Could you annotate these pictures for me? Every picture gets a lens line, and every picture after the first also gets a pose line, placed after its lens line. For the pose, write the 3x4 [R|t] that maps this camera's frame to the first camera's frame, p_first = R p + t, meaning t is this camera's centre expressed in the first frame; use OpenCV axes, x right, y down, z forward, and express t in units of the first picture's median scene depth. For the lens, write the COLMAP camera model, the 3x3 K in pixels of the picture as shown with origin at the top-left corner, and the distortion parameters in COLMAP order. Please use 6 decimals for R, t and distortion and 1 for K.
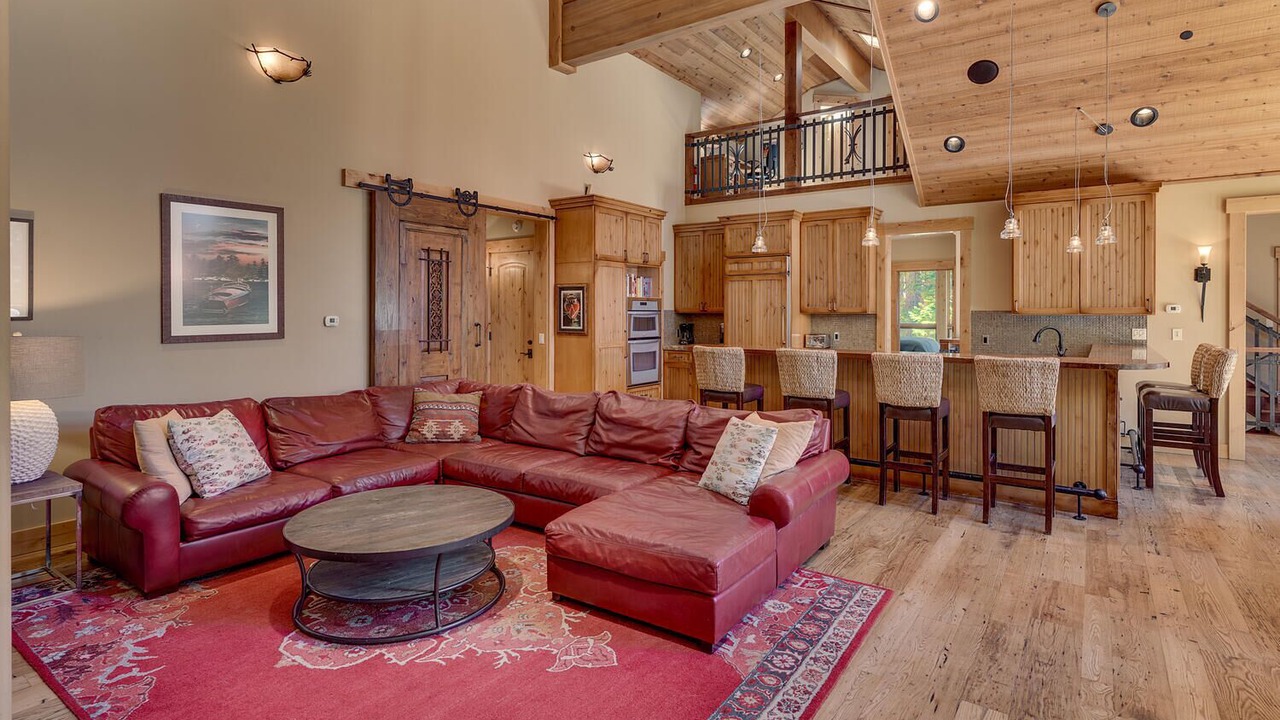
lens RADIAL K [[633.4, 0, 619.8], [0, 633.4, 311.6], [0, 0, 1]] dist [-0.000909, 0.000209]
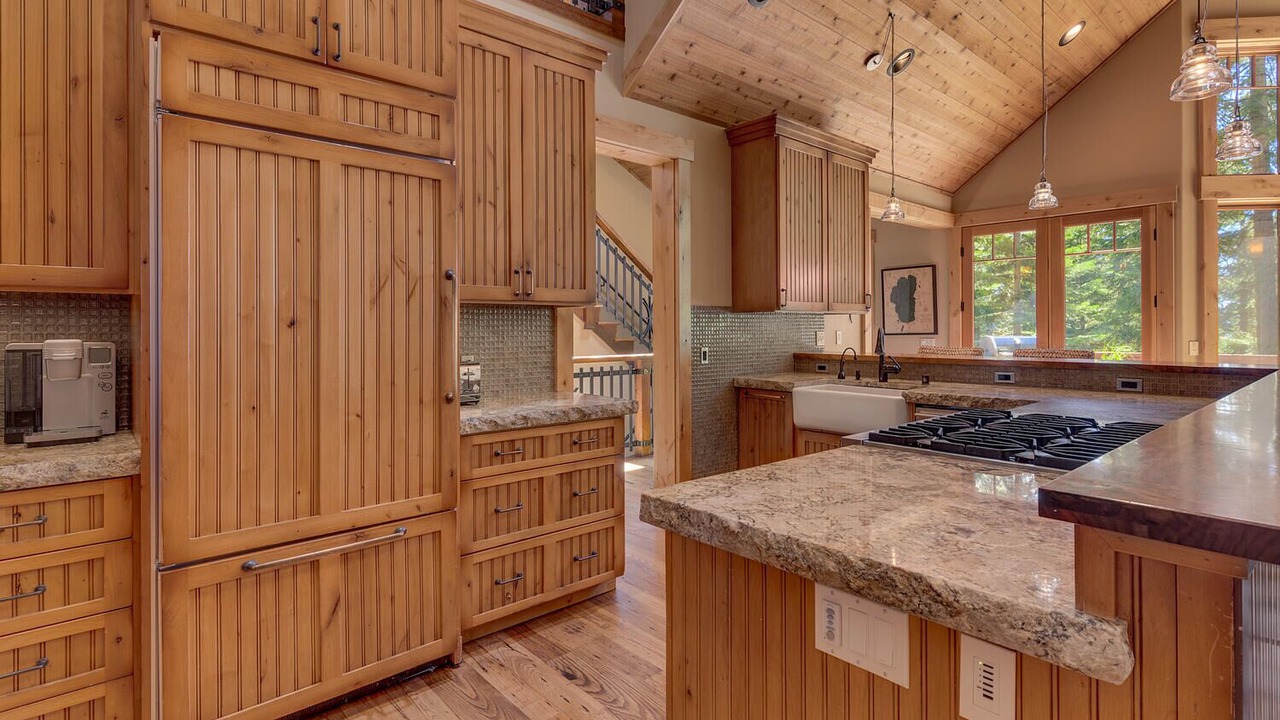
lens RADIAL K [[633.4, 0, 658.9], [0, 633.4, 325.7], [0, 0, 1]] dist [-0.000909, 0.000209]
pose [[0.194617, 0.000604, 0.980879, -0.008355], [0.007760, 0.999968, -0.002156, 0.018271], [-0.980849, 0.008031, 0.194606, 0.913943]]
